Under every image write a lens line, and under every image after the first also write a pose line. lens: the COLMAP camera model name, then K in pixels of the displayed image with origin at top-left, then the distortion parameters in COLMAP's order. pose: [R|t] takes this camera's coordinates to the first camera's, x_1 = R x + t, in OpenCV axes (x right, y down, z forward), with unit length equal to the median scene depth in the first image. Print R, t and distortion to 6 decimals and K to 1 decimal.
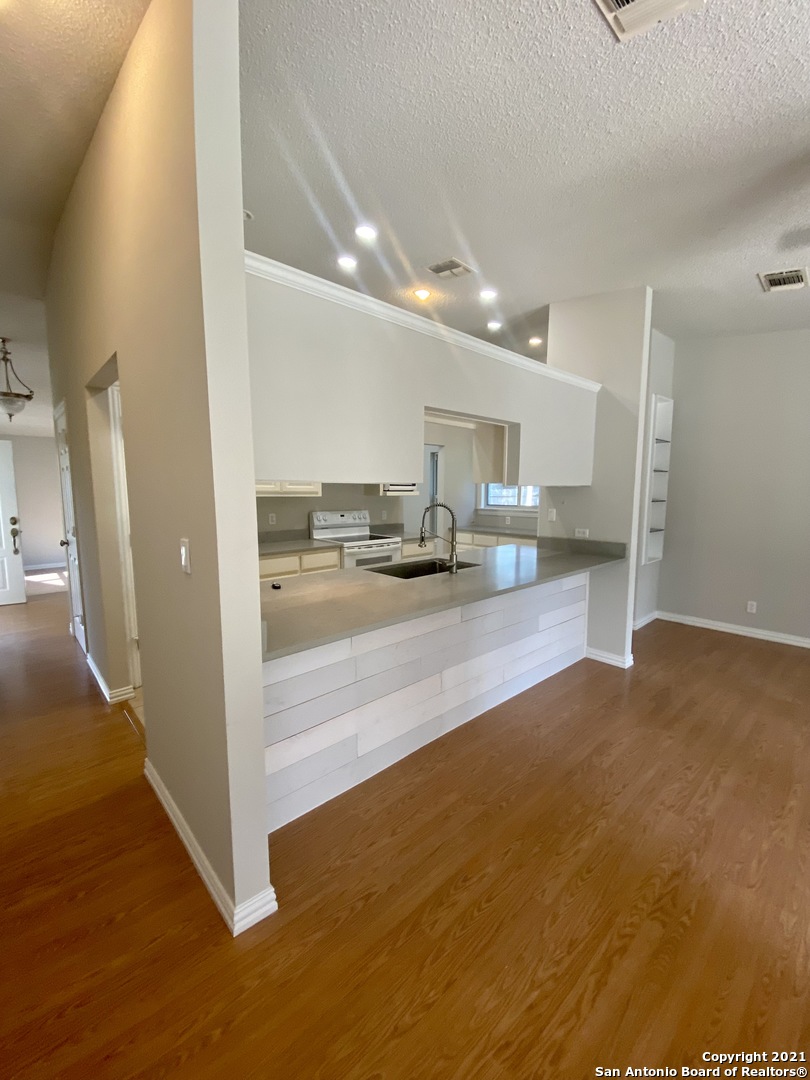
lens RADIAL K [[434.3, 0, 402.4], [0, 434.3, 544.2], [0, 0, 1]] dist [-0.001240, -0.000450]
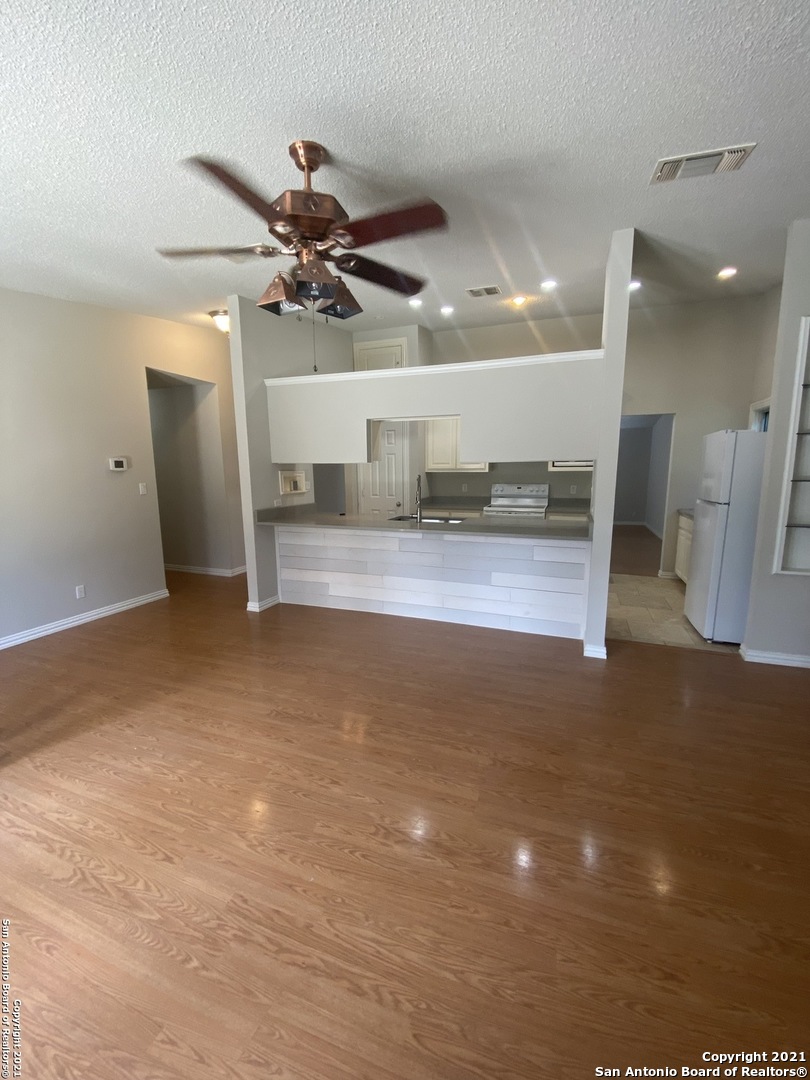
lens RADIAL K [[434.3, 0, 410.0], [0, 434.3, 542.7], [0, 0, 1]] dist [-0.001240, -0.000450]
pose [[0.463616, 0.142792, -0.874455, 1.082947], [-0.102483, 0.988947, 0.107154, -0.016489], [0.880090, 0.039938, 0.473125, 0.203256]]
